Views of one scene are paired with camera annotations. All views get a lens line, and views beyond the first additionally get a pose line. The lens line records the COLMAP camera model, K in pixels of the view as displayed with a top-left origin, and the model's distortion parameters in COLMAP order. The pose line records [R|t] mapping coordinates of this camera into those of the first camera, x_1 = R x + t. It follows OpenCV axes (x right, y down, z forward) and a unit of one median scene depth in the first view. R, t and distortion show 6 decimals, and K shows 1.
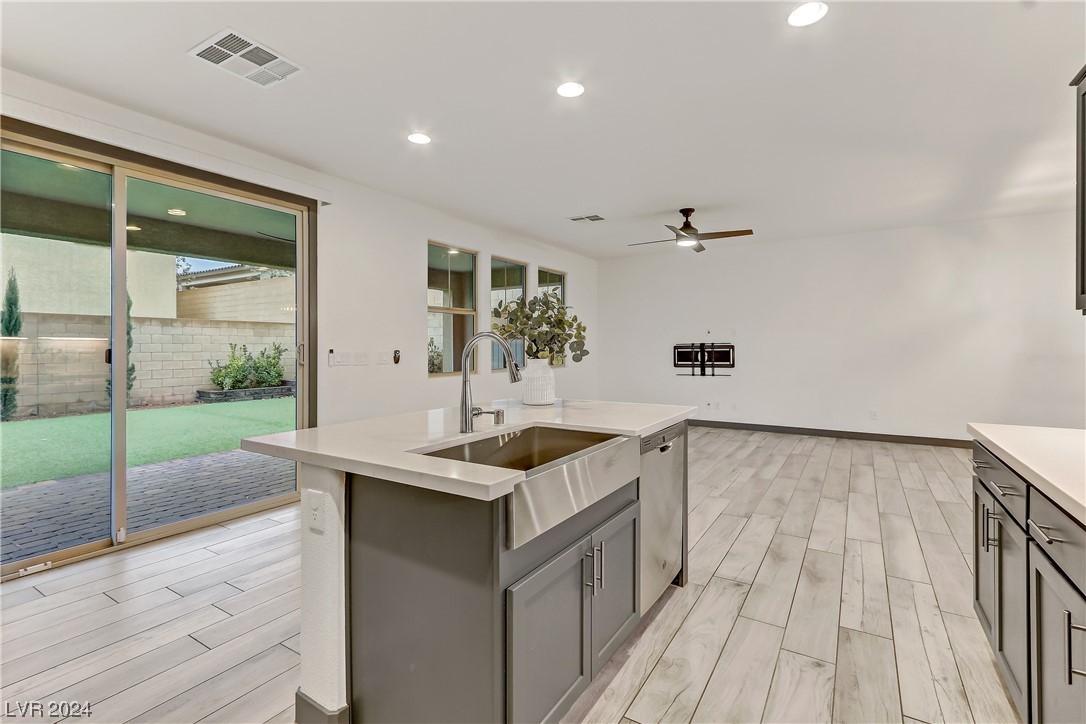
lens RADIAL K [[489.6, 0, 541.7], [0, 489.6, 356.5], [0, 0, 1]] dist [0.001835, 0.000295]
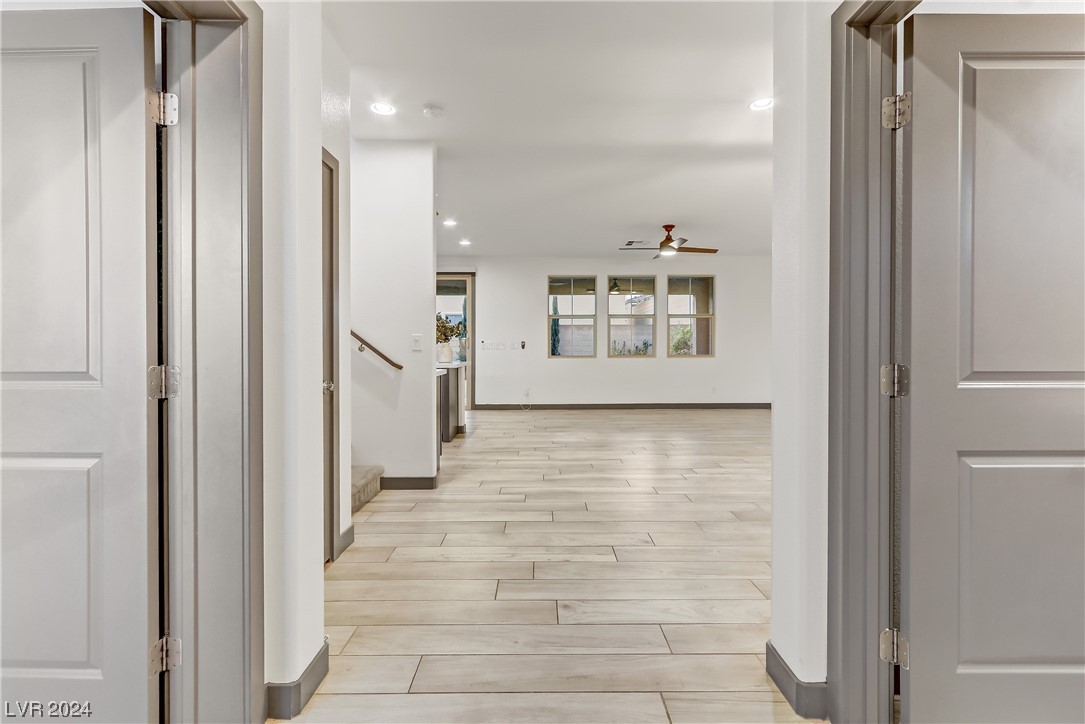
lens RADIAL K [[495.3, 0, 547.7], [0, 495.3, 346.9], [0, 0, 1]] dist [-0.000160, 0.000090]
pose [[0.547064, 0.002629, -0.837086, 0.845424], [-0.015060, 0.999864, -0.006702, 0.012077], [0.836955, 0.016273, 0.547030, 0.047627]]
